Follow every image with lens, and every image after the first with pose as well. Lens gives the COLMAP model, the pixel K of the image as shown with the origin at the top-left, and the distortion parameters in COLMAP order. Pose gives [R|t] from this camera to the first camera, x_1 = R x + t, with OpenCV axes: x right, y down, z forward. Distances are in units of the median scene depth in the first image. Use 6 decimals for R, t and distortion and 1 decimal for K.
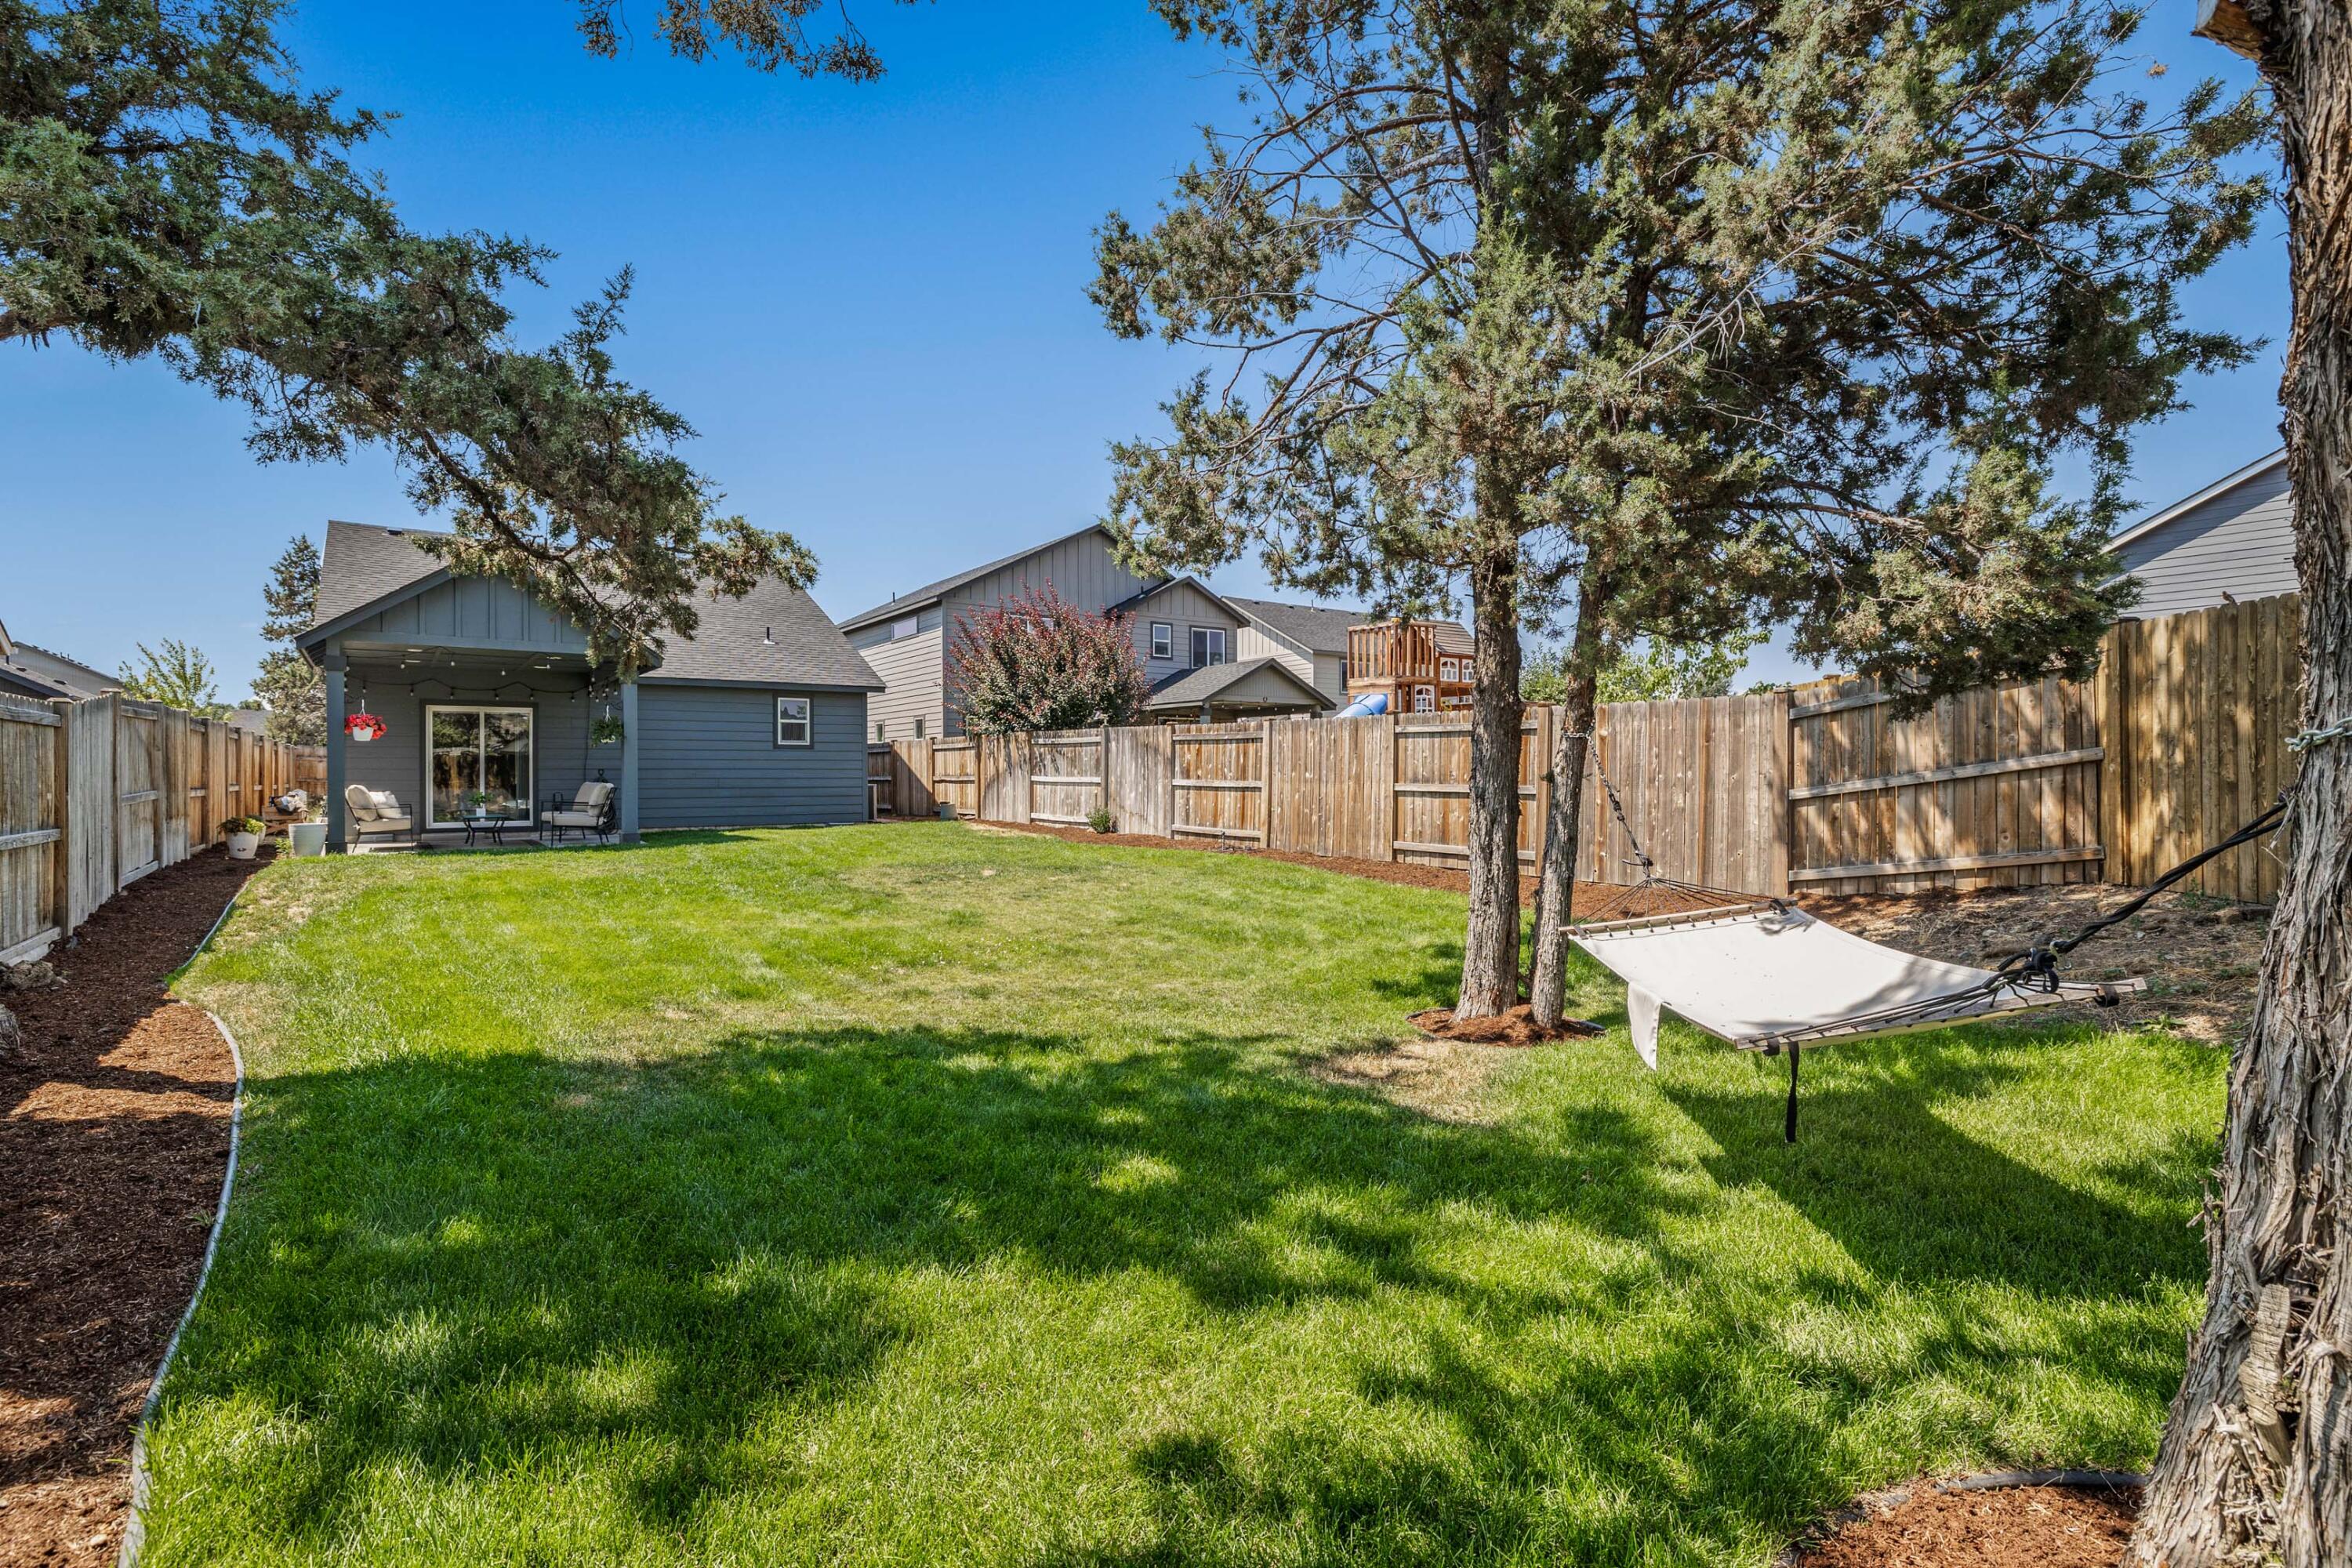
lens RADIAL K [[1105.9, 0, 1176.0], [0, 1105.9, 784.0], [0, 0, 1]] dist [-0.002562, -0.000100]
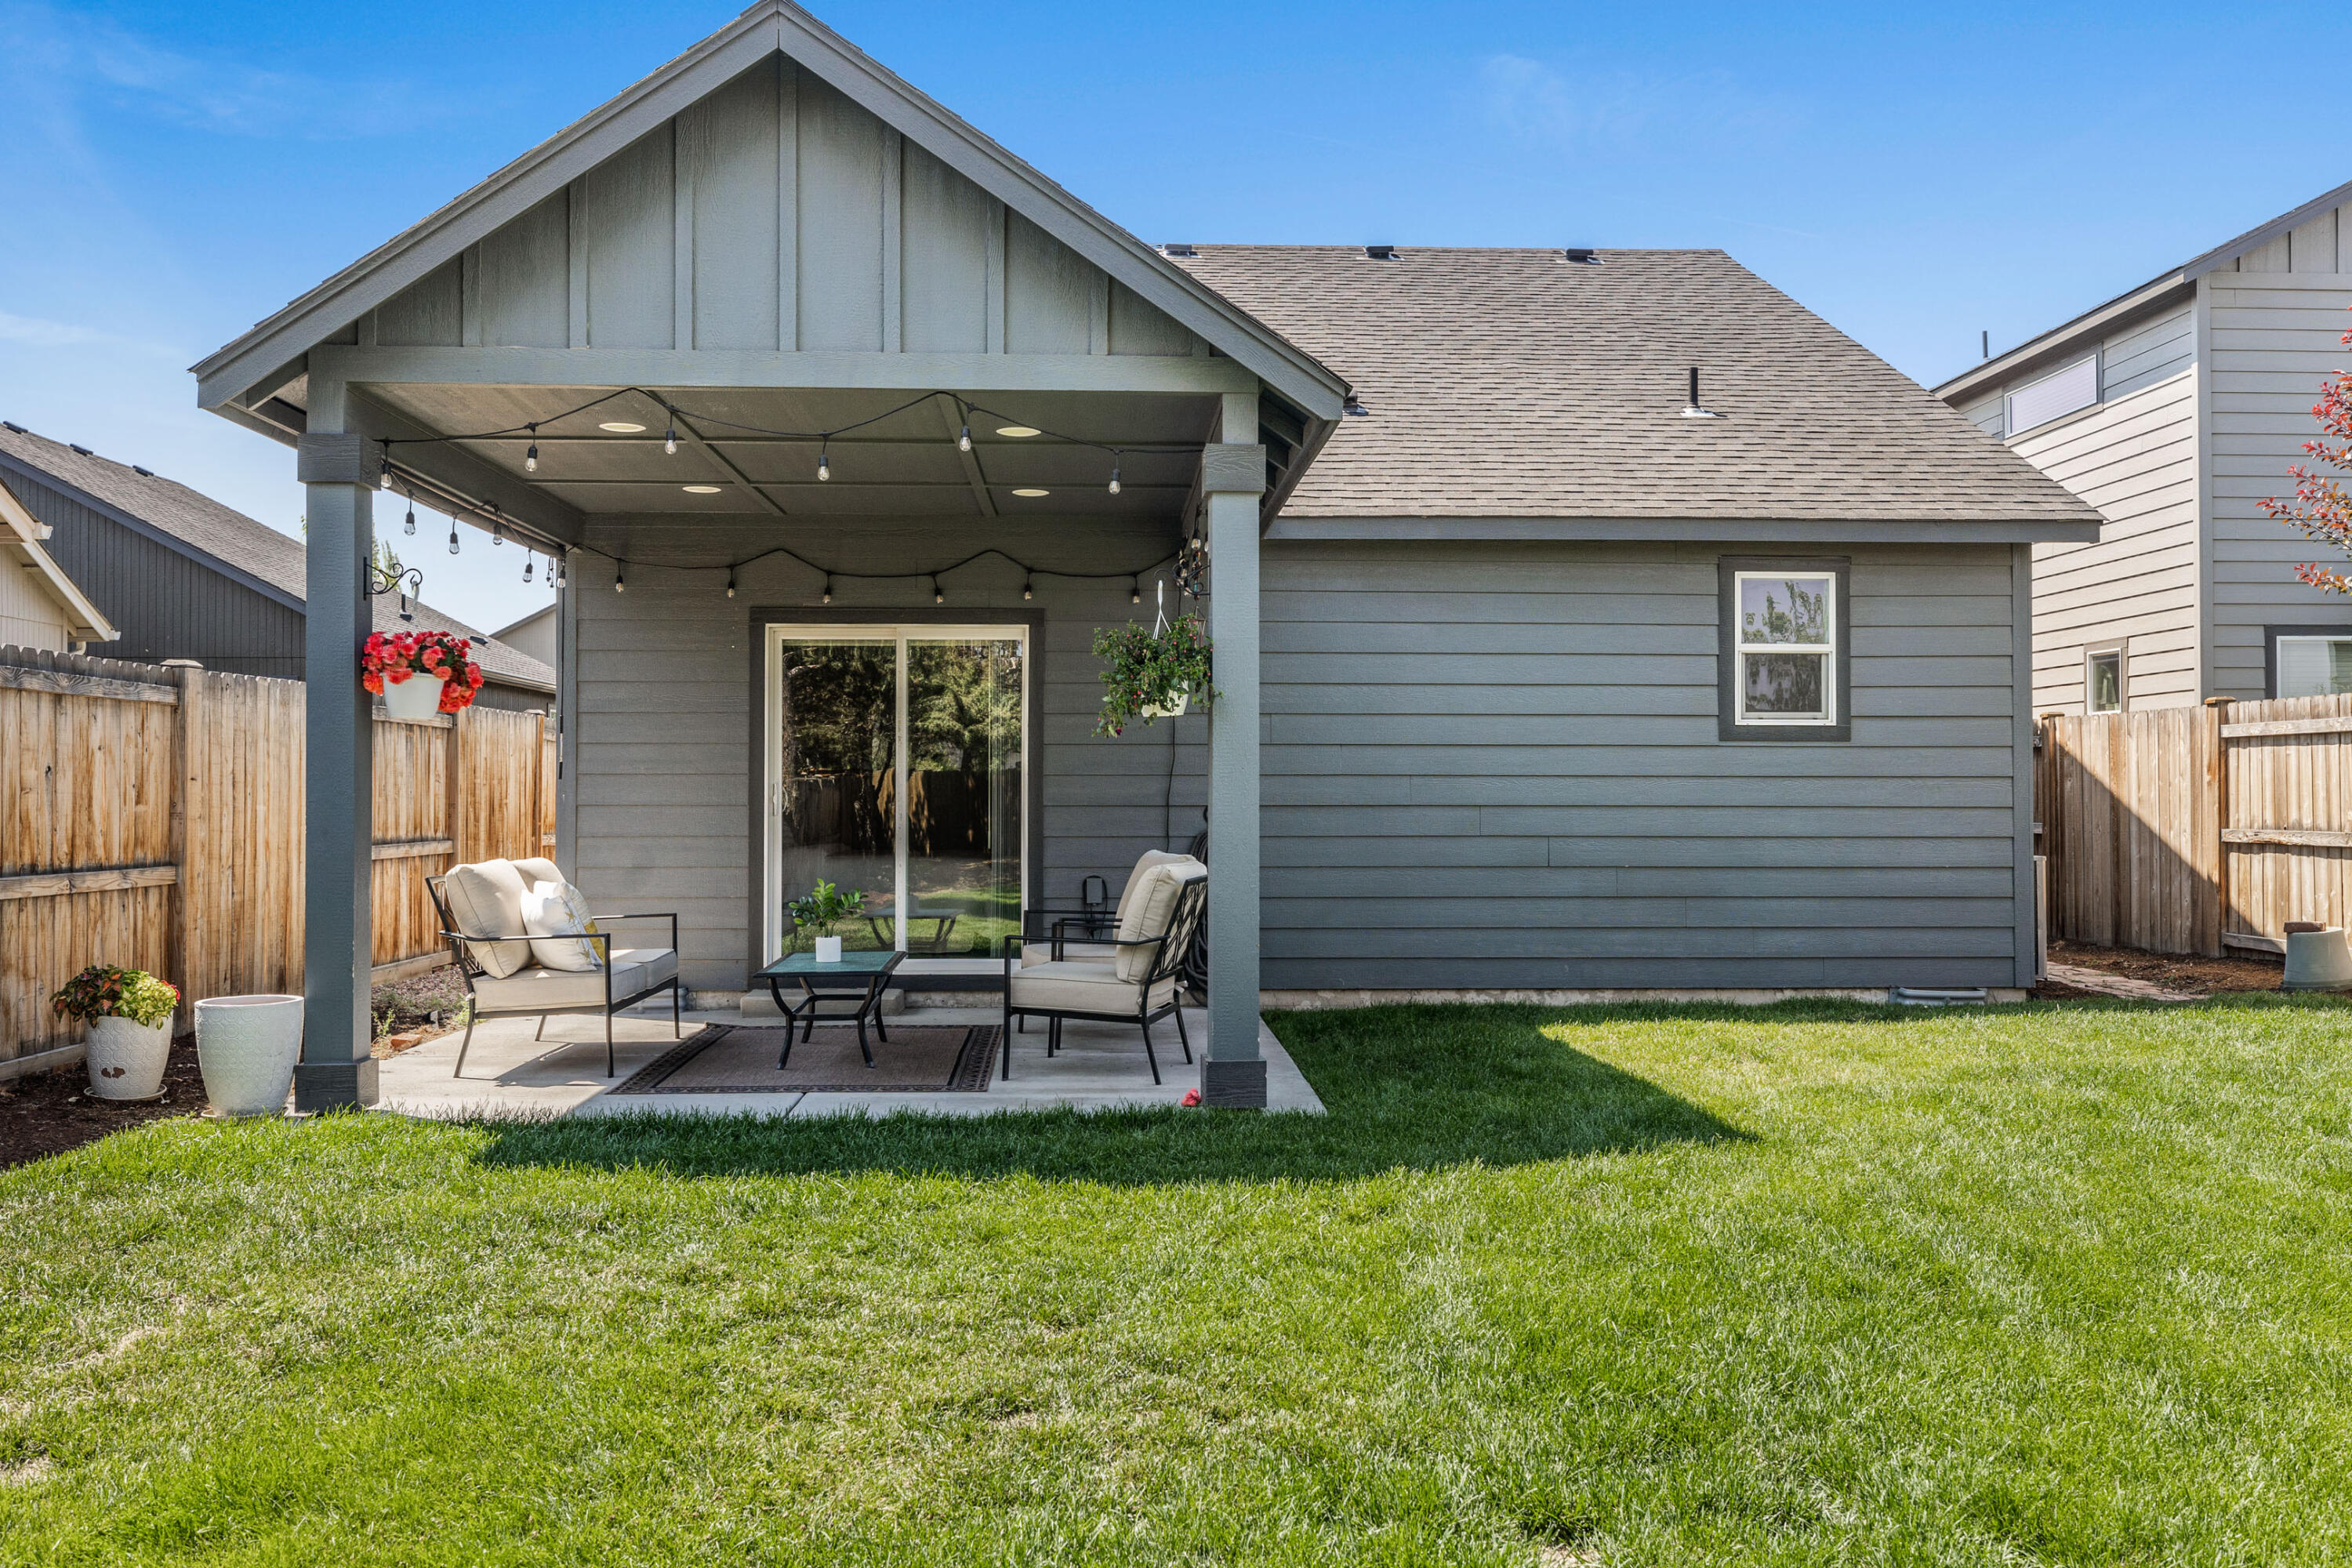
lens RADIAL K [[1962.3, 0, 1176.0], [0, 1962.3, 784.0], [0, 0, 1]] dist [0.000659, 0.002011]
pose [[0.834951, -0.004972, -0.550302, -0.248565], [-0.004709, 0.999858, -0.016178, -0.012997], [0.550305, 0.016099, 0.834809, 0.604464]]
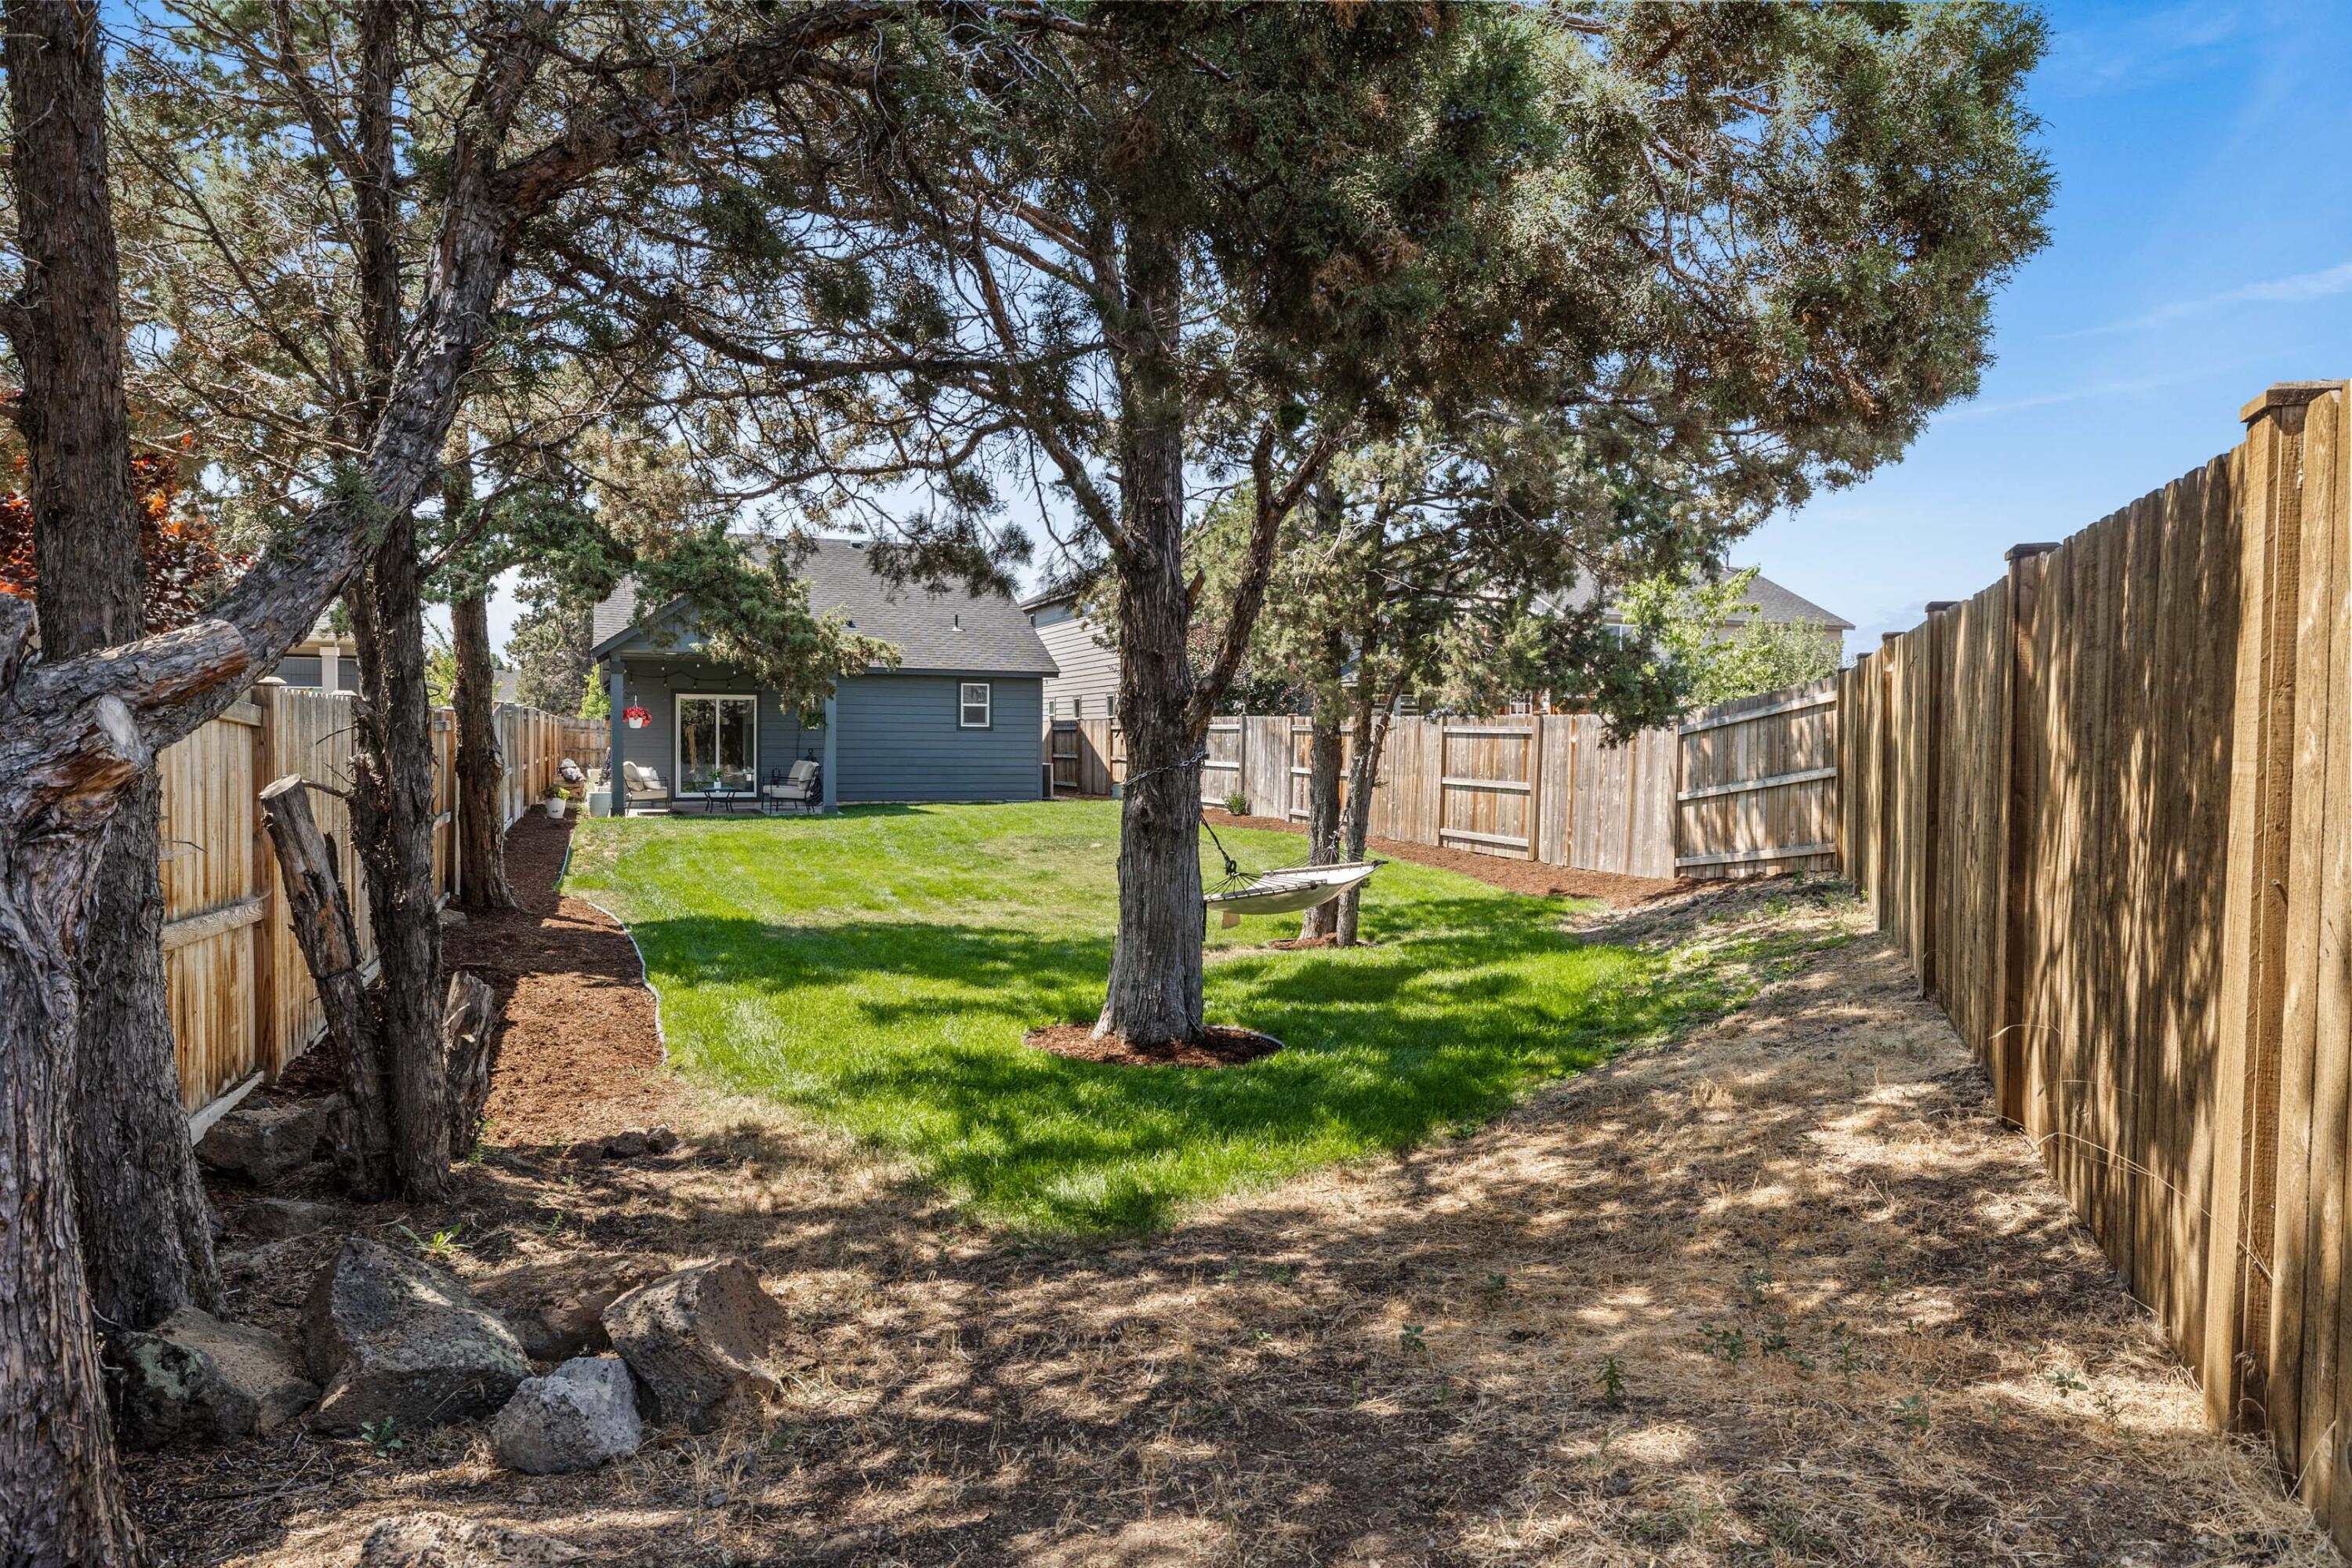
lens RADIAL K [[1418.2, 0, 1176.0], [0, 1418.2, 784.0], [0, 0, 1]] dist [0.002038, 0.000015]
pose [[0.970775, 0.019744, -0.239179, 0.233196], [-0.014505, 0.999615, 0.023646, -0.019967], [0.239554, -0.019486, 0.970688, -0.393464]]
